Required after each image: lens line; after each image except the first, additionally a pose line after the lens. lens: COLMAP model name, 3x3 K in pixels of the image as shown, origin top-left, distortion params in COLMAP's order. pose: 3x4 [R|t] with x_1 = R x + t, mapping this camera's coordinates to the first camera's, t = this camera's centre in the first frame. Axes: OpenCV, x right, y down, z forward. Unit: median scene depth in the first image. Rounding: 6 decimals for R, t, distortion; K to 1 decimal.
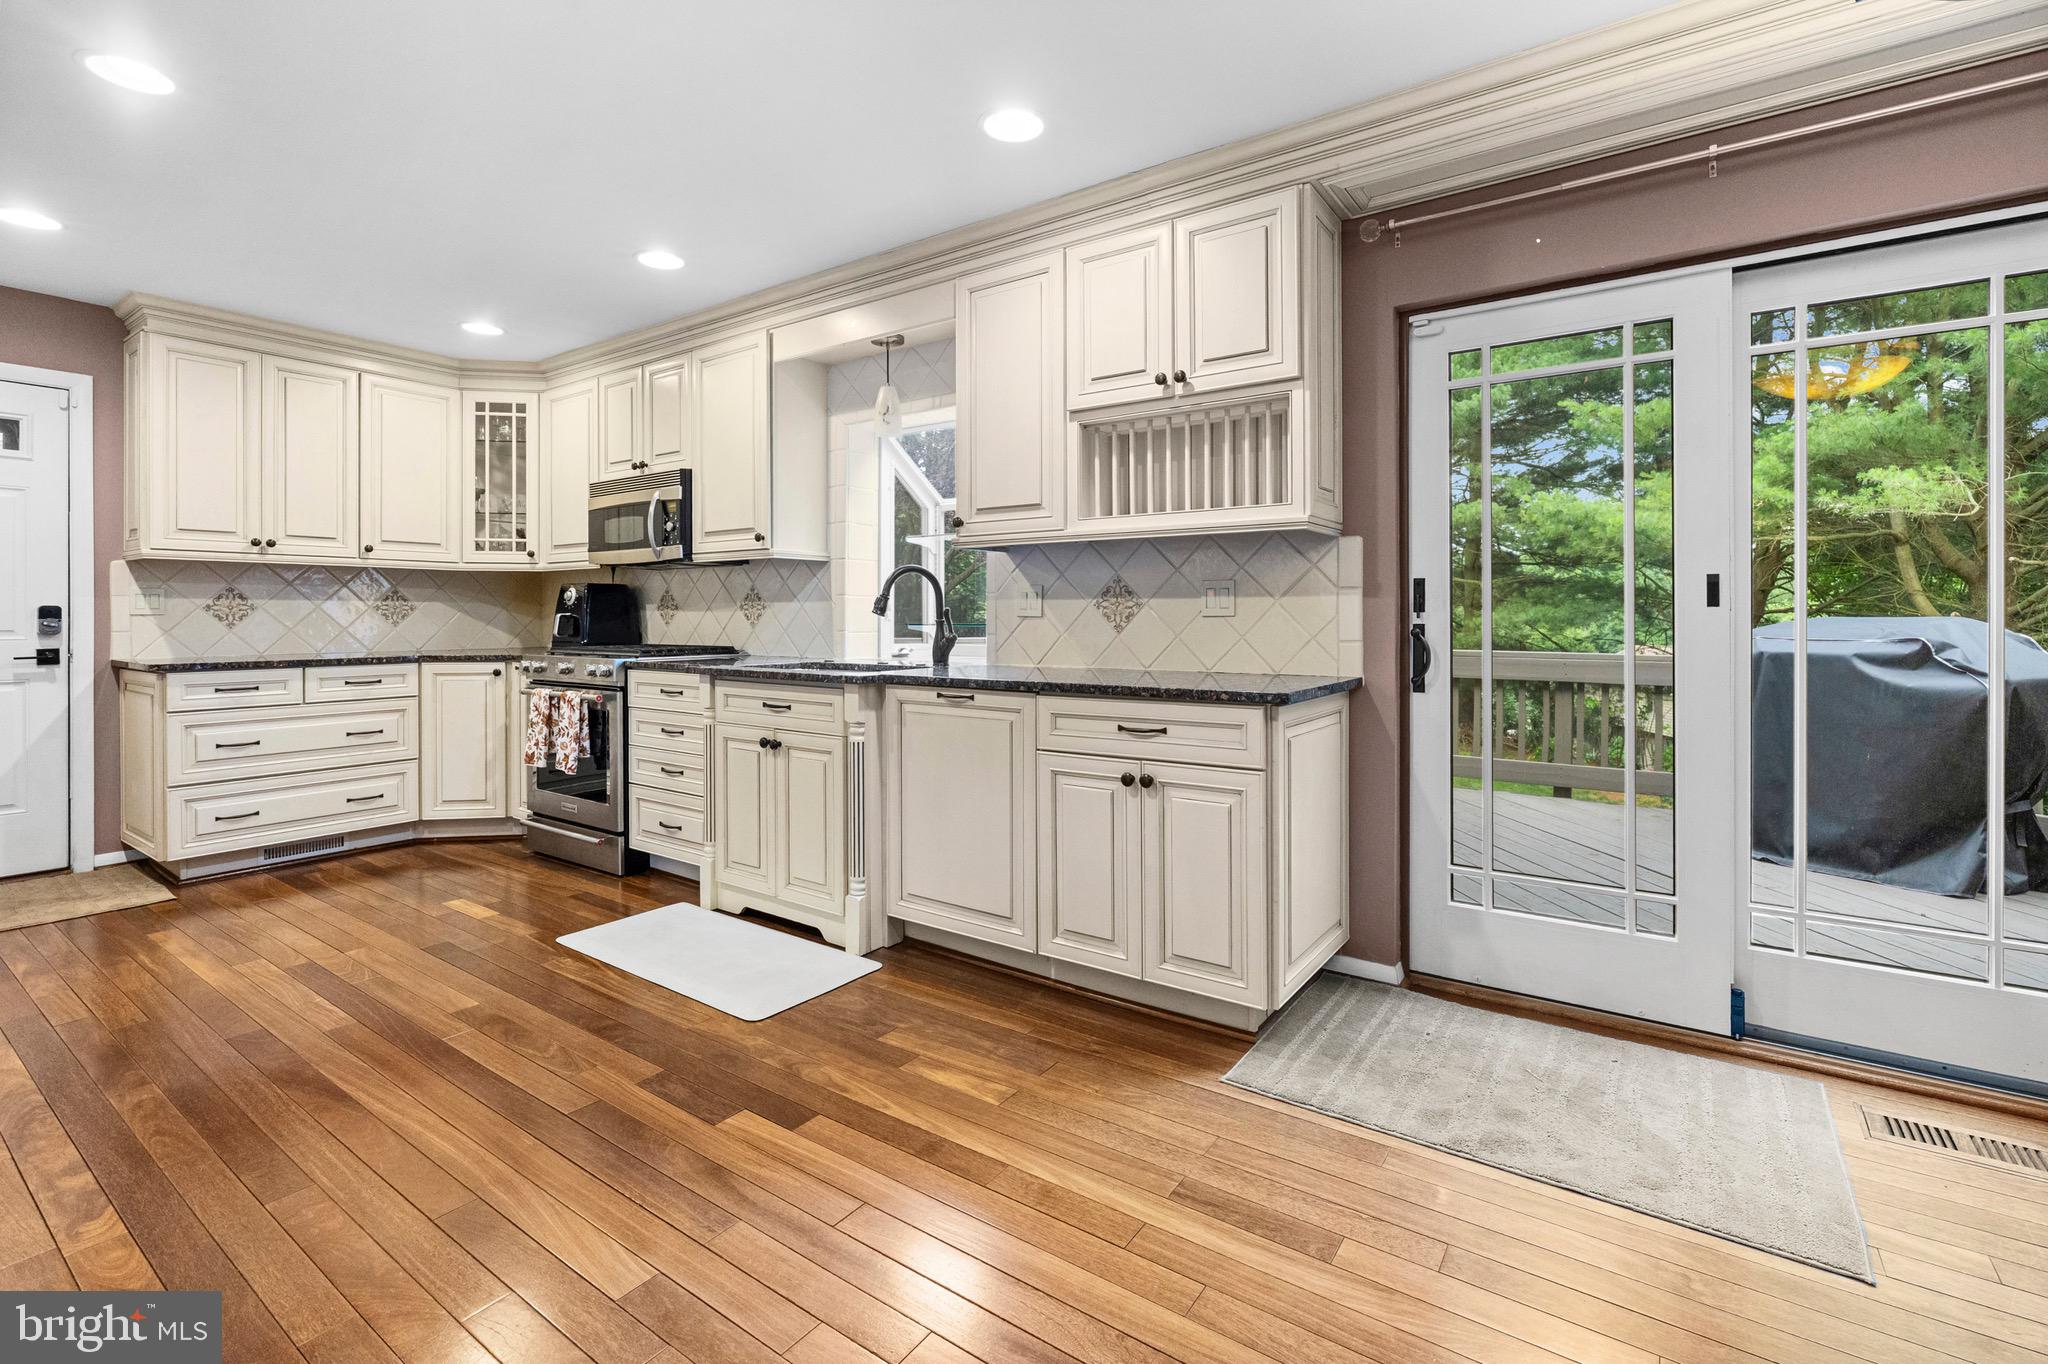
lens RADIAL K [[920.5, 0, 1011.0], [0, 920.5, 619.1], [0, 0, 1]] dist [-0.008728, 0.002057]
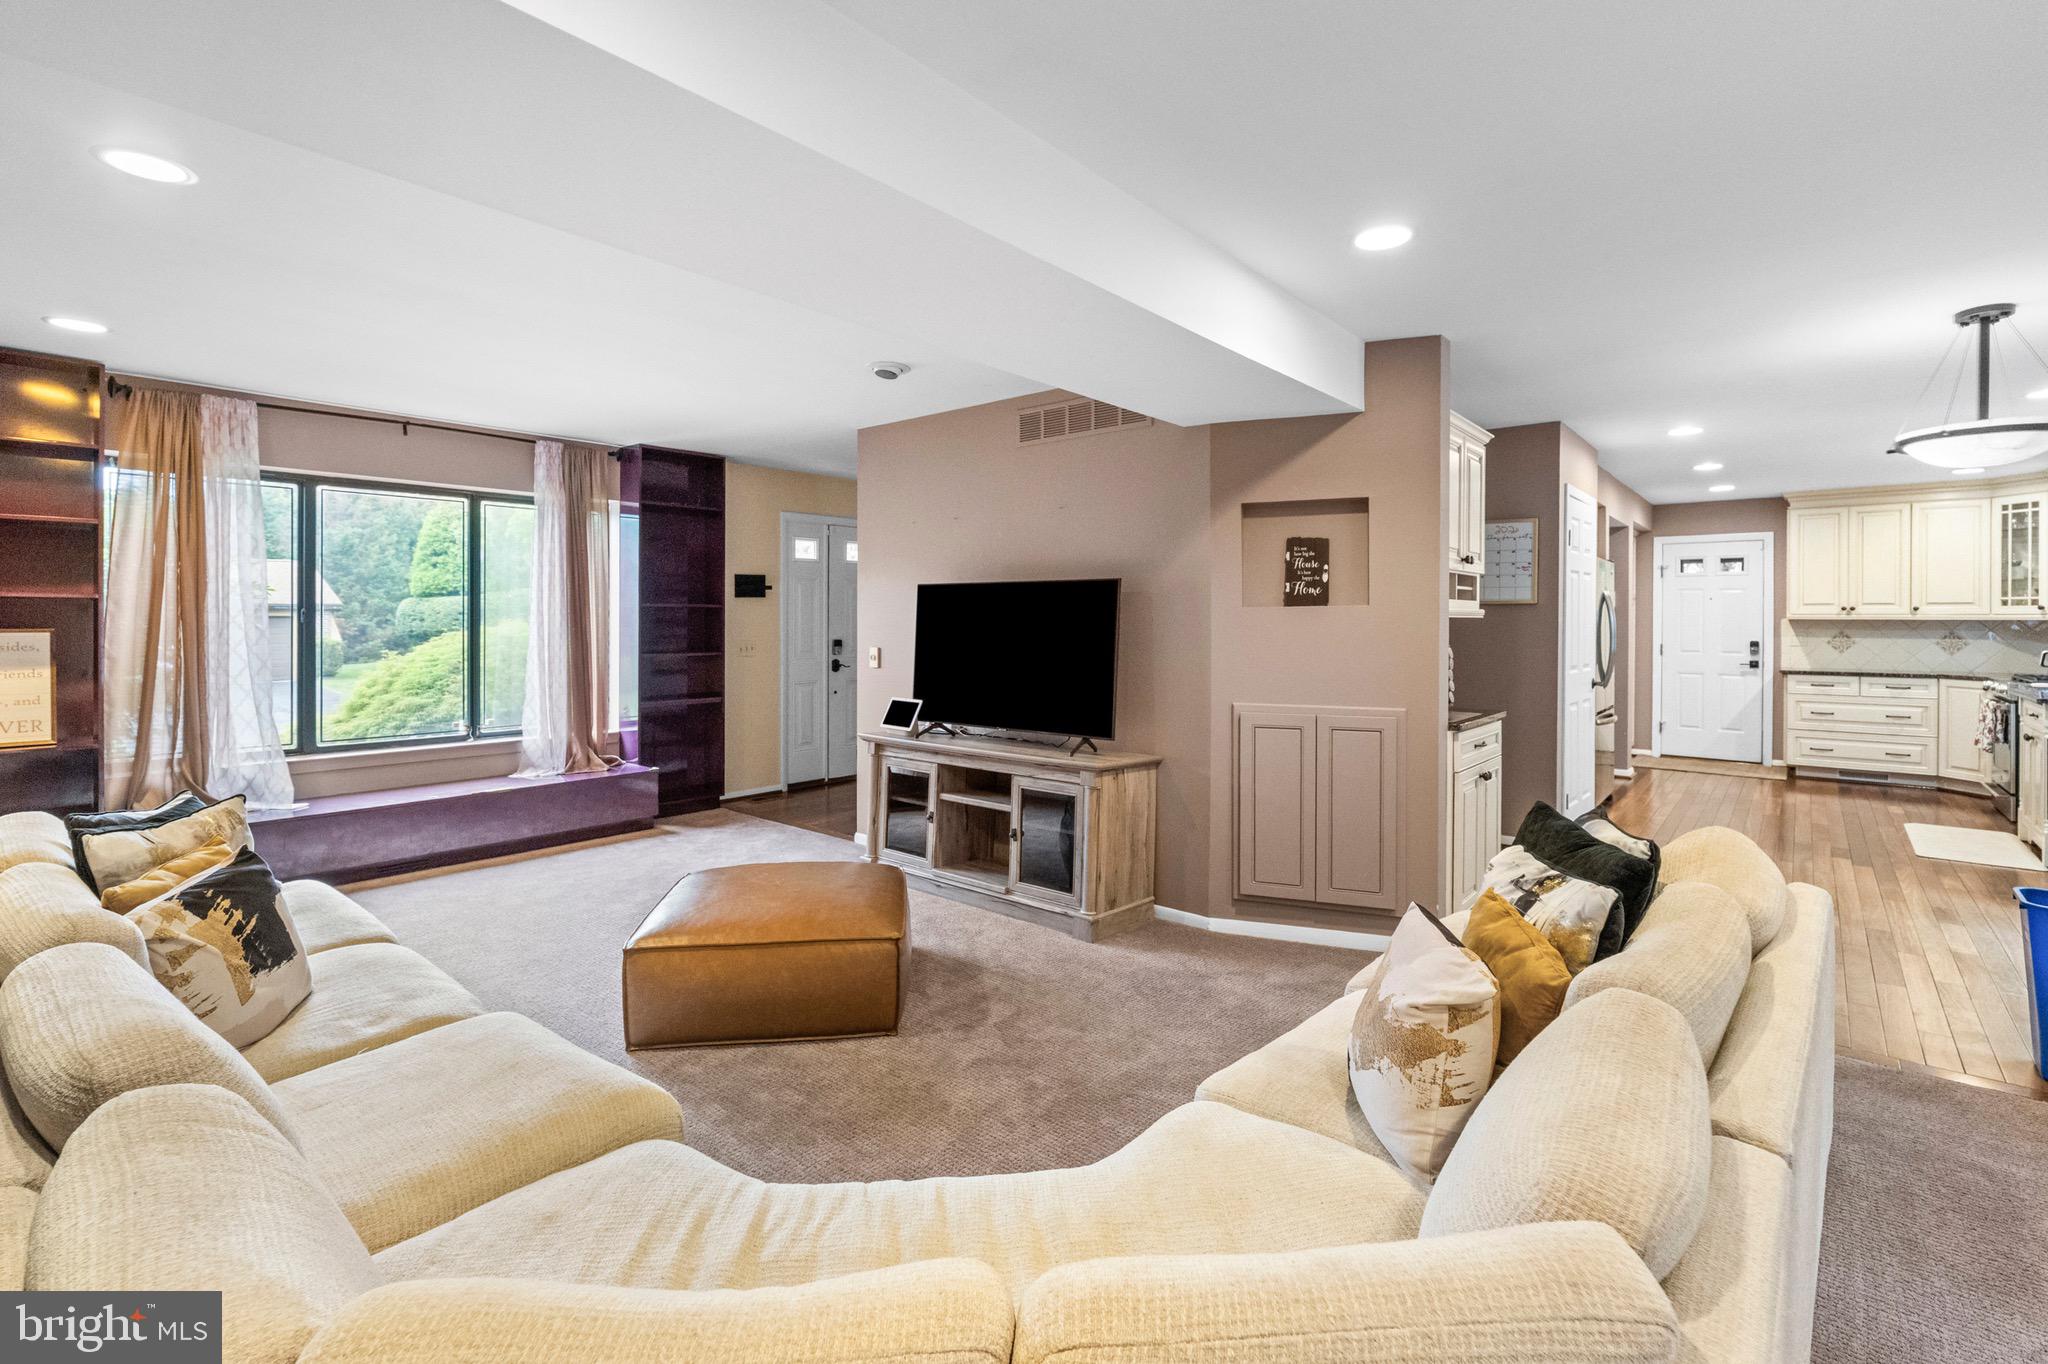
lens RADIAL K [[920.5, 0, 1033.3], [0, 920.5, 620.7], [0, 0, 1]] dist [-0.008728, 0.002057]
pose [[-0.077519, -0.000392, -0.996991, 1.249365], [-0.007117, 0.999975, 0.000160, -0.050707], [0.996965, 0.007108, -0.077520, -0.542351]]
